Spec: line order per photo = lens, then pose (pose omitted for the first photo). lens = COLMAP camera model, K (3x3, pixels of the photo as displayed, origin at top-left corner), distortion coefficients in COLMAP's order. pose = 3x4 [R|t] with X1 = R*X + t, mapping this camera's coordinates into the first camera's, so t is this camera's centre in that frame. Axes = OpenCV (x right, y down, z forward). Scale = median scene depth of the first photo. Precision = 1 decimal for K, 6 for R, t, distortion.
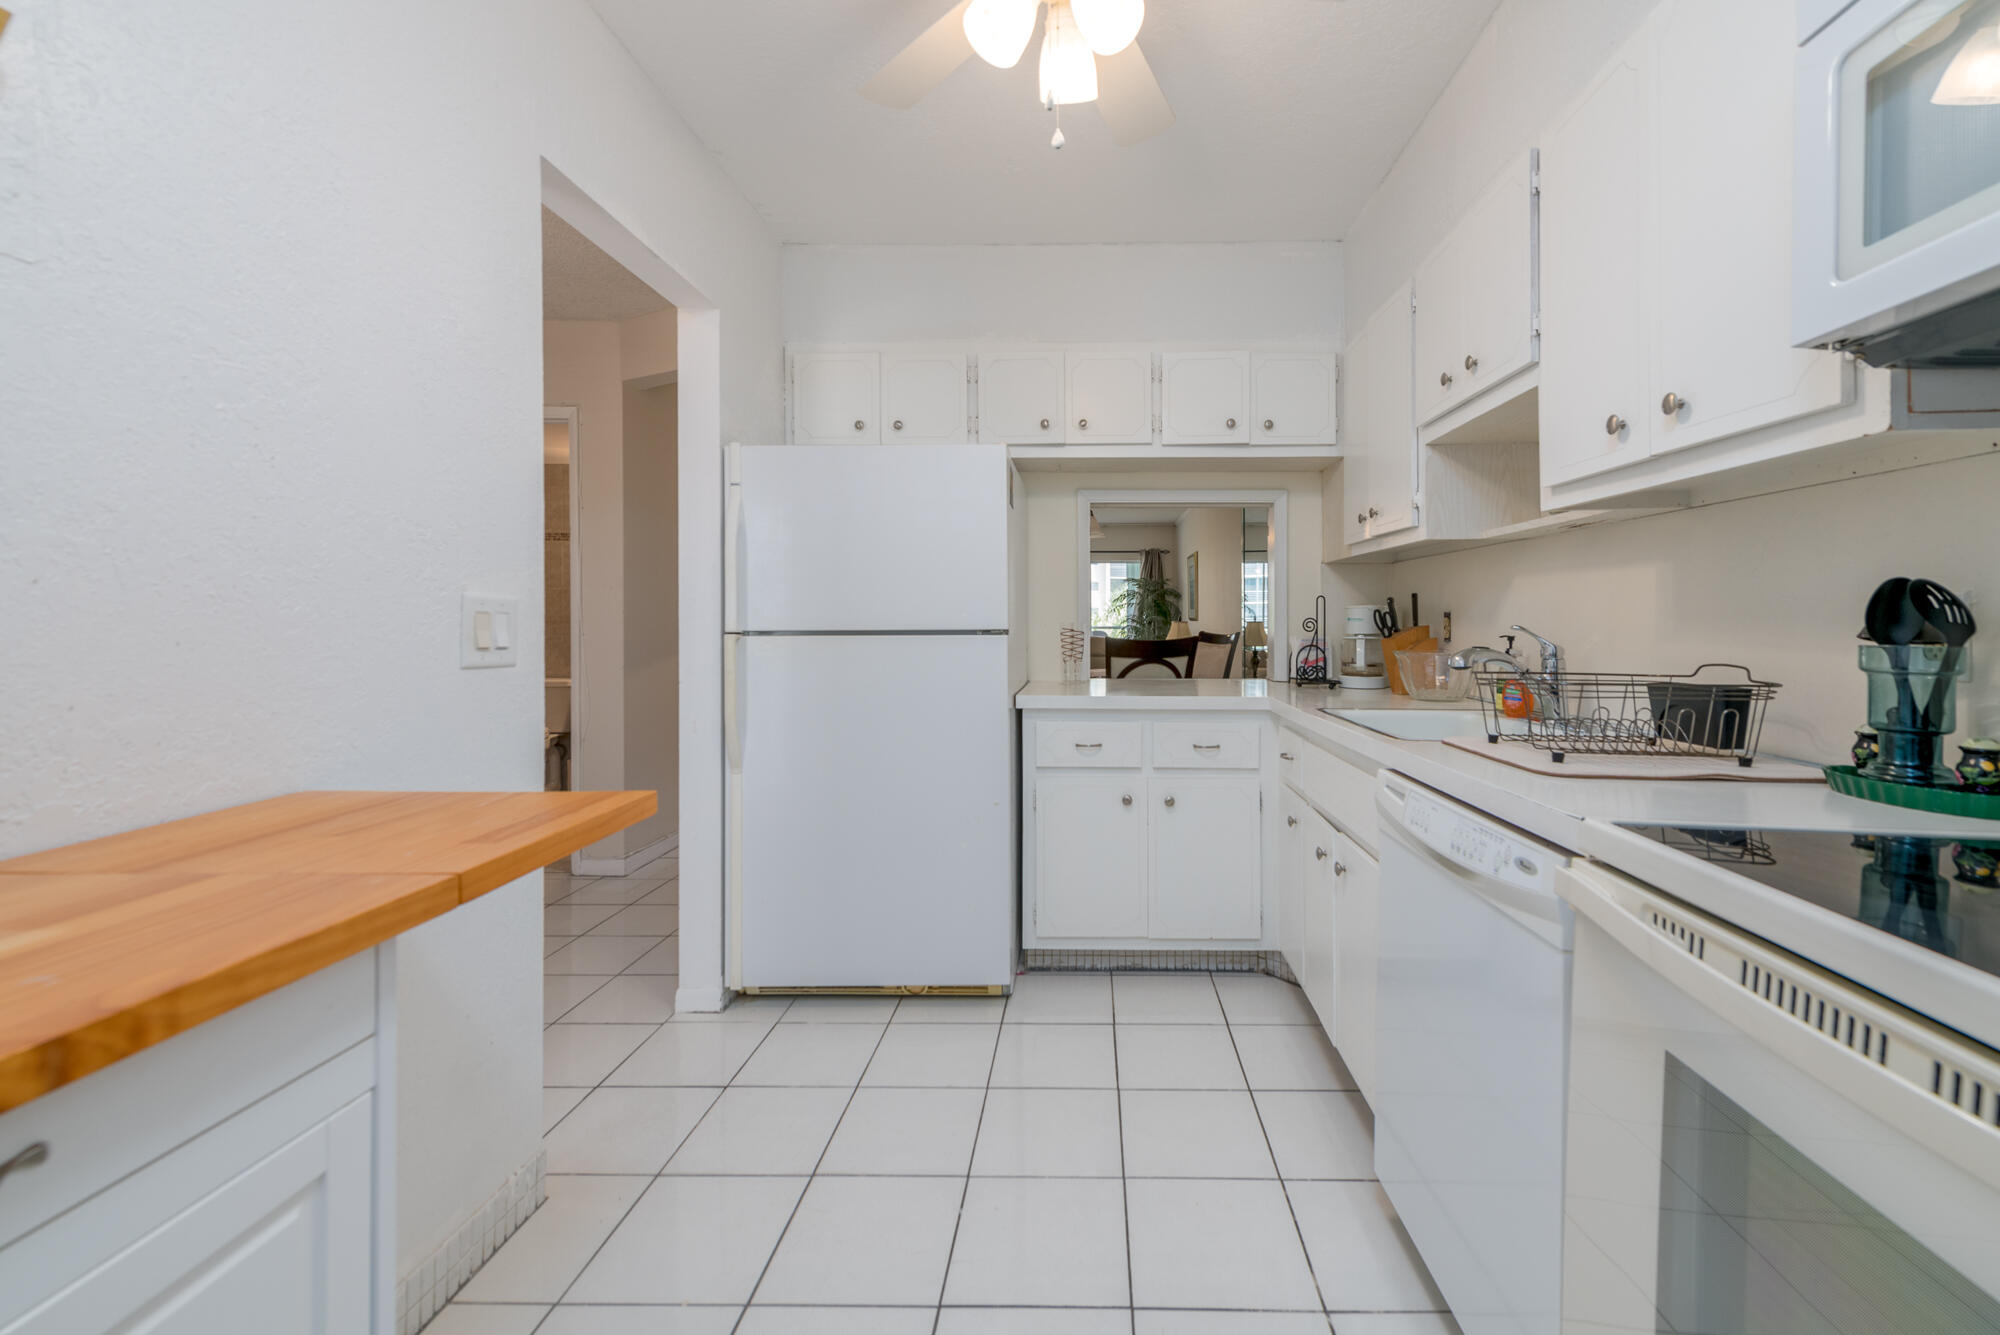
lens RADIAL K [[793.3, 0, 1071.0], [0, 793.3, 623.7], [0, 0, 1]] dist [0.012951, -0.000016]
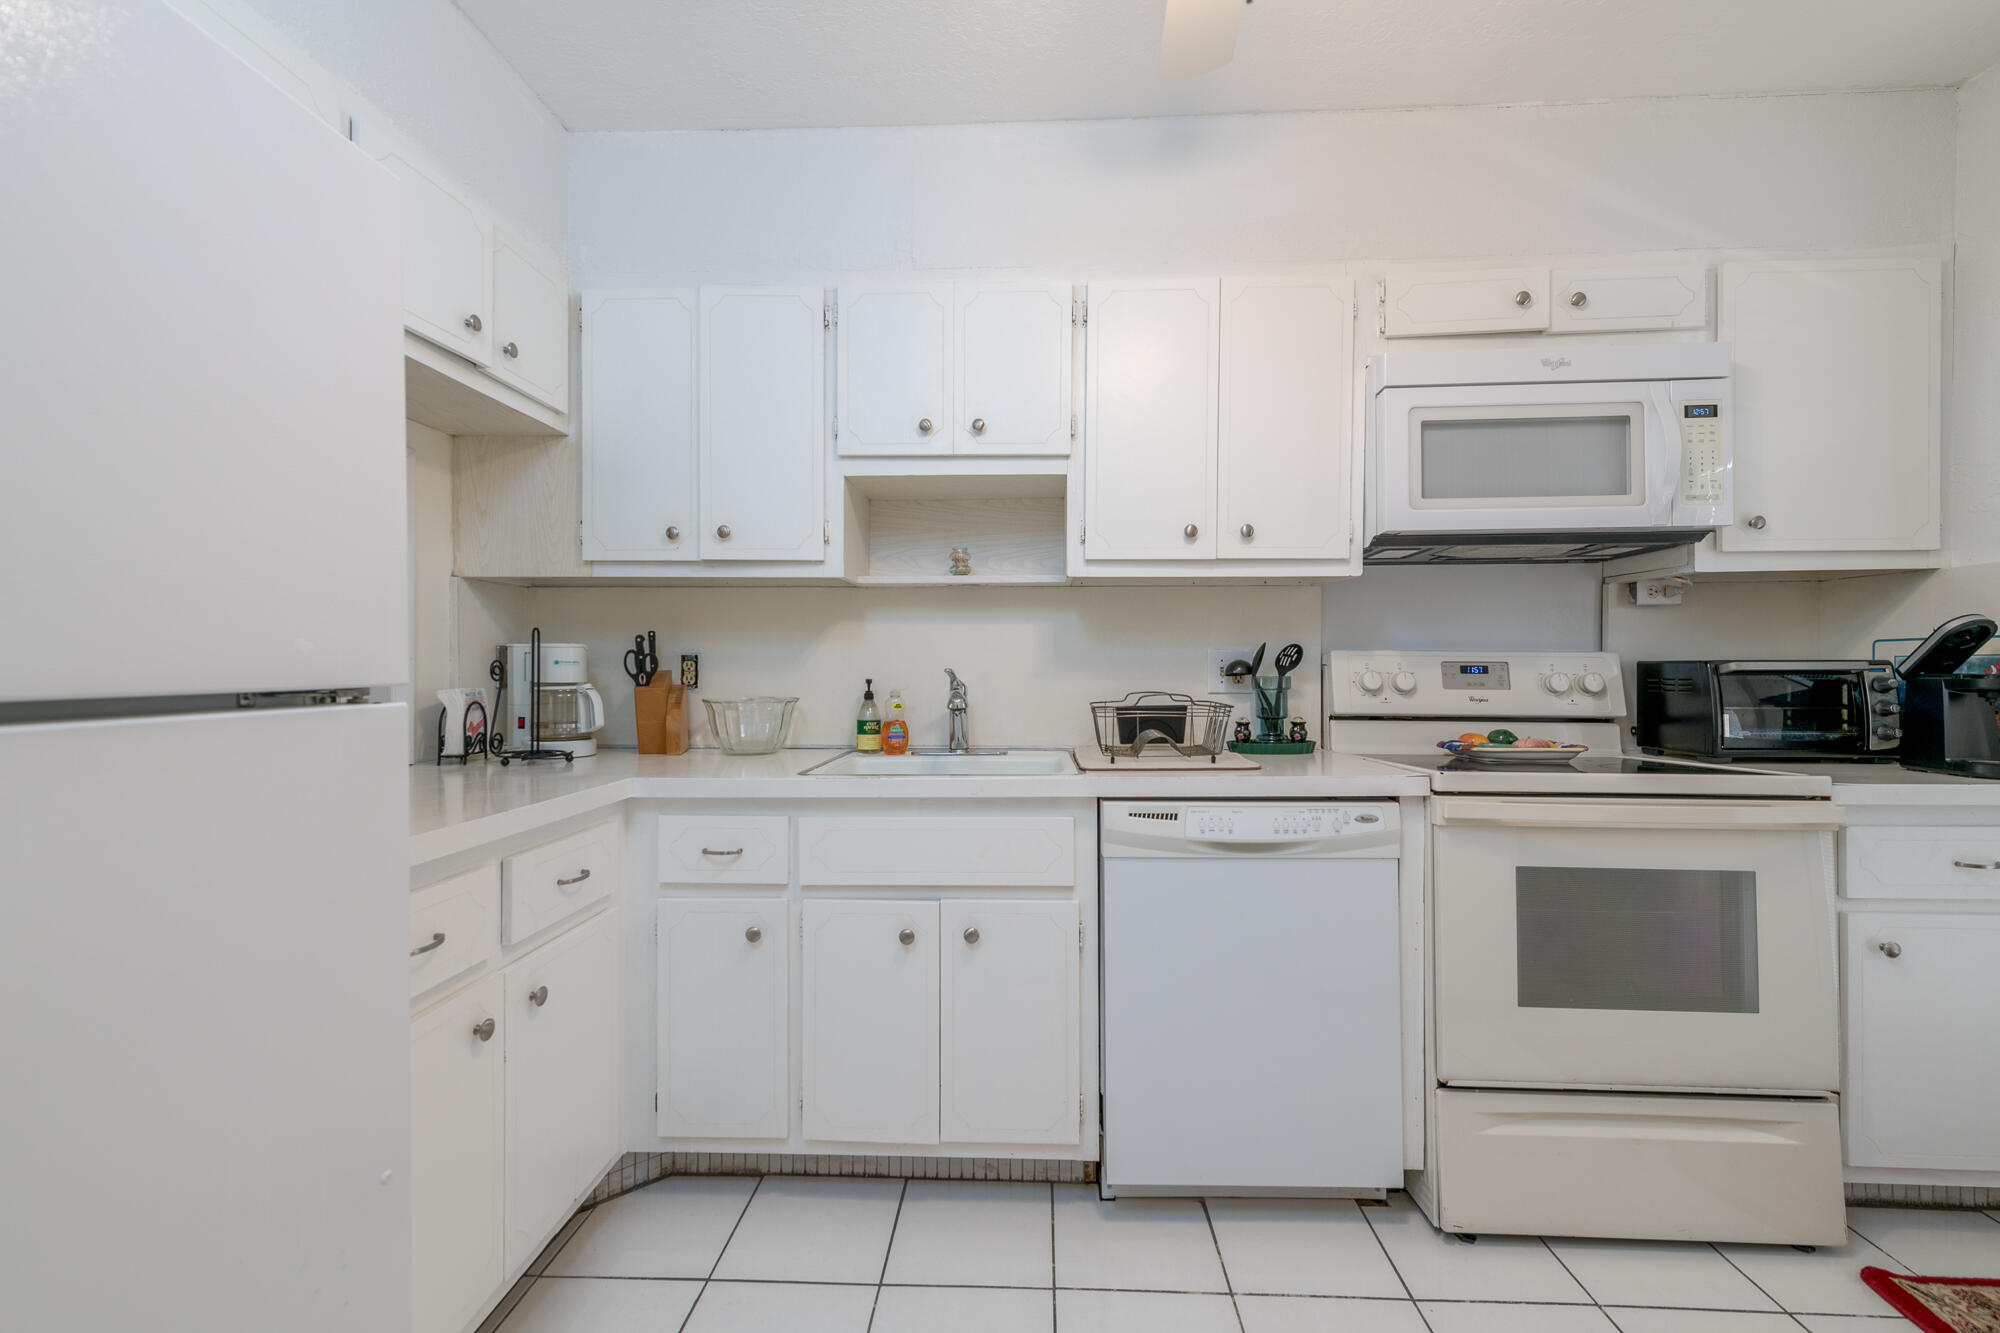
lens RADIAL K [[810.5, 0, 1000.0], [0, 810.5, 666.5], [0, 0, 1]] dist [-0.000940, -0.001018]
pose [[0.039710, -0.003888, 0.999204, -0.522162], [0.005192, 0.999980, 0.003685, -0.004060], [-0.999198, 0.005041, 0.039730, 0.815218]]
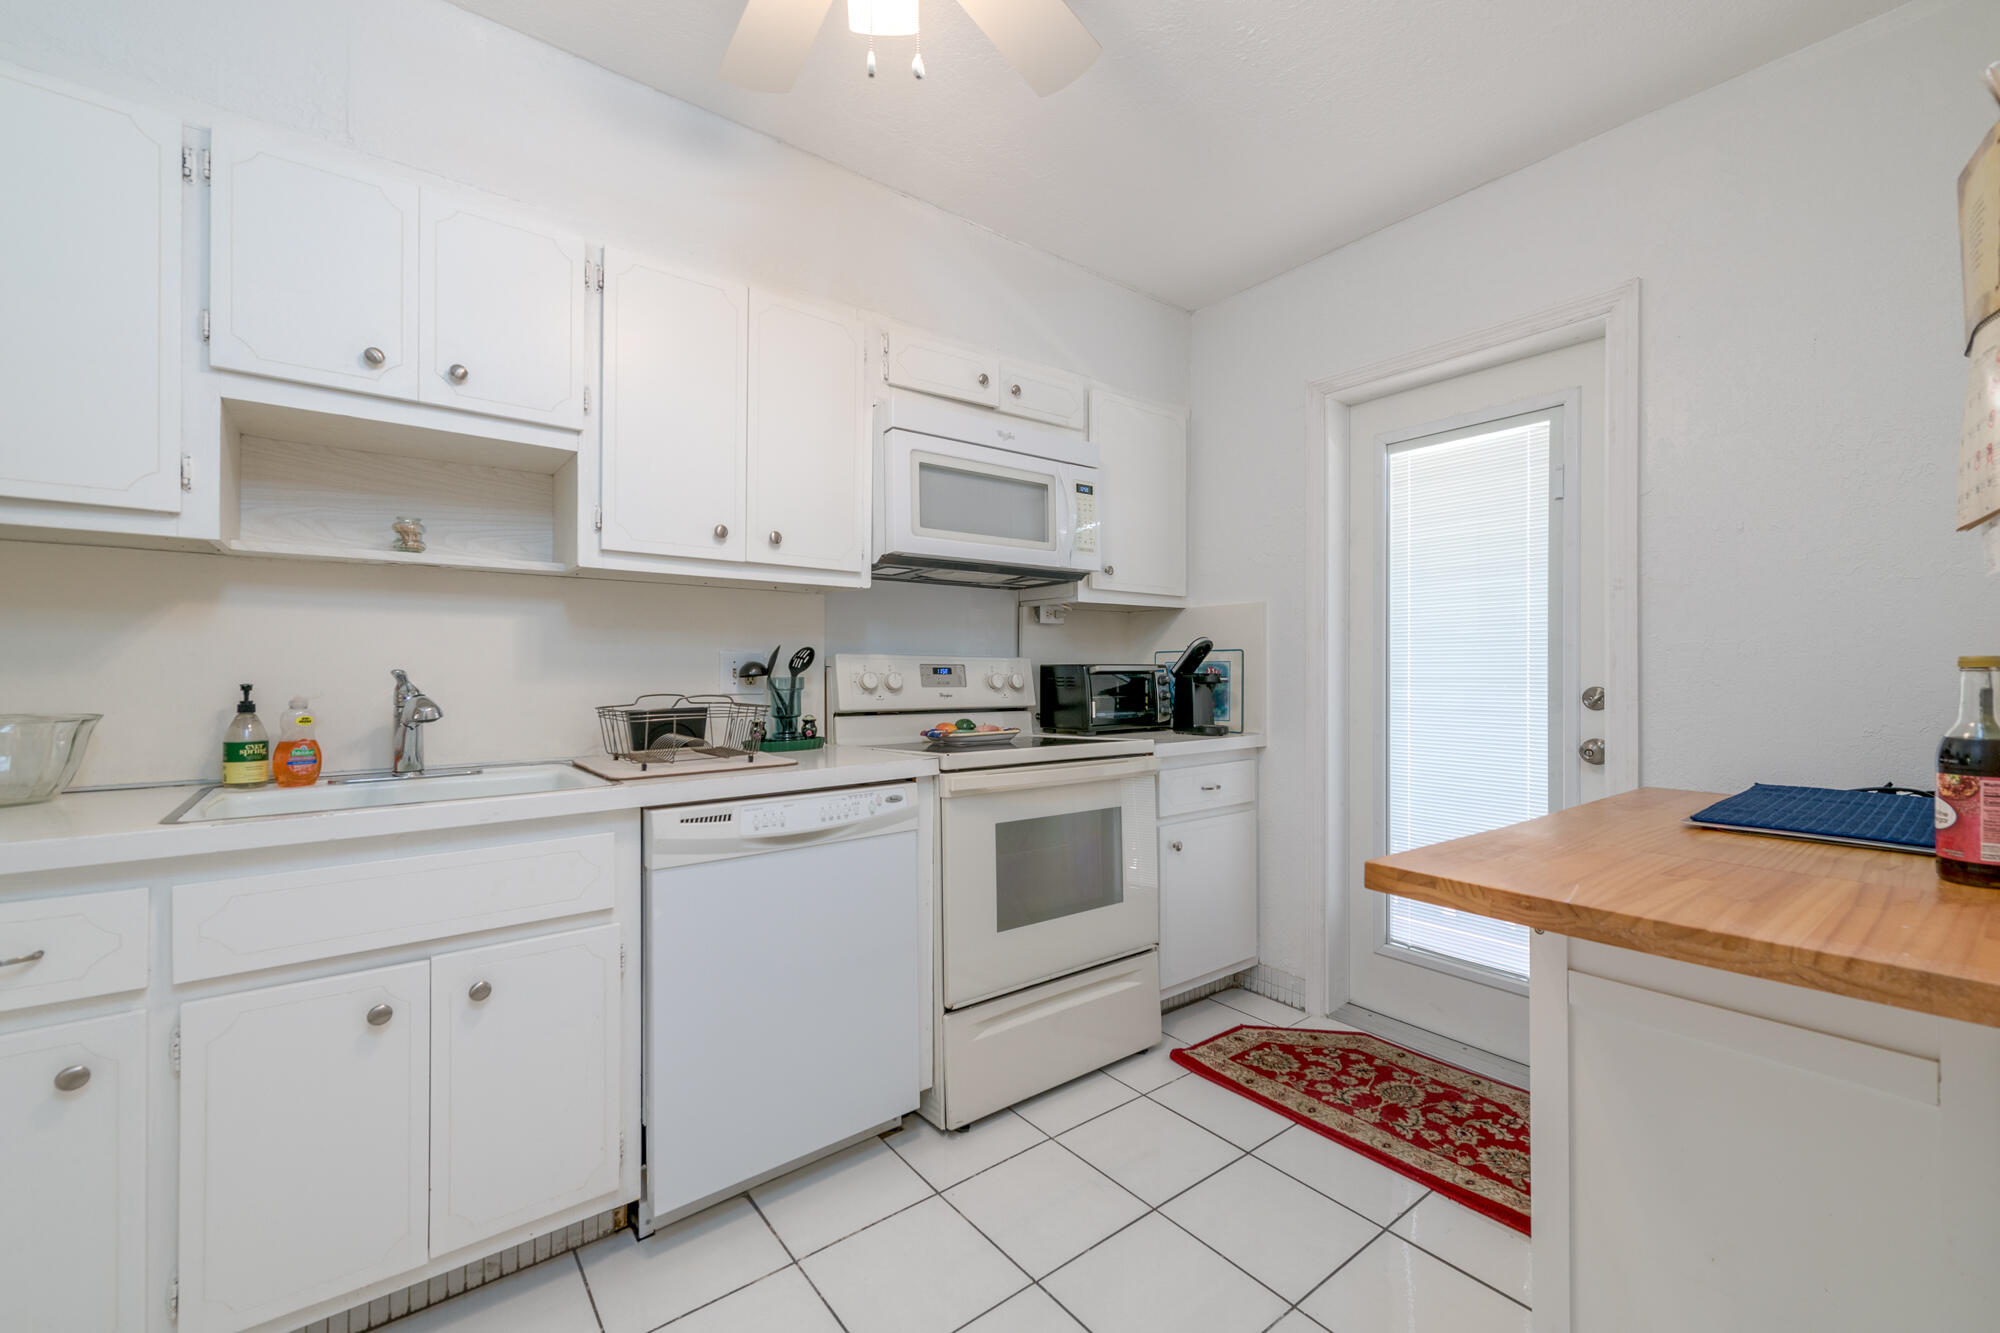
lens RADIAL K [[804.3, 0, 1029.5], [0, 804.3, 665.2], [0, 0, 1]] dist [-0.000753, -0.003628]
pose [[-0.637168, 0.000134, 0.770725, -0.516987], [0.000541, 1.000000, 0.000274, -0.002215], [-0.770725, 0.000591, -0.637168, 0.947355]]
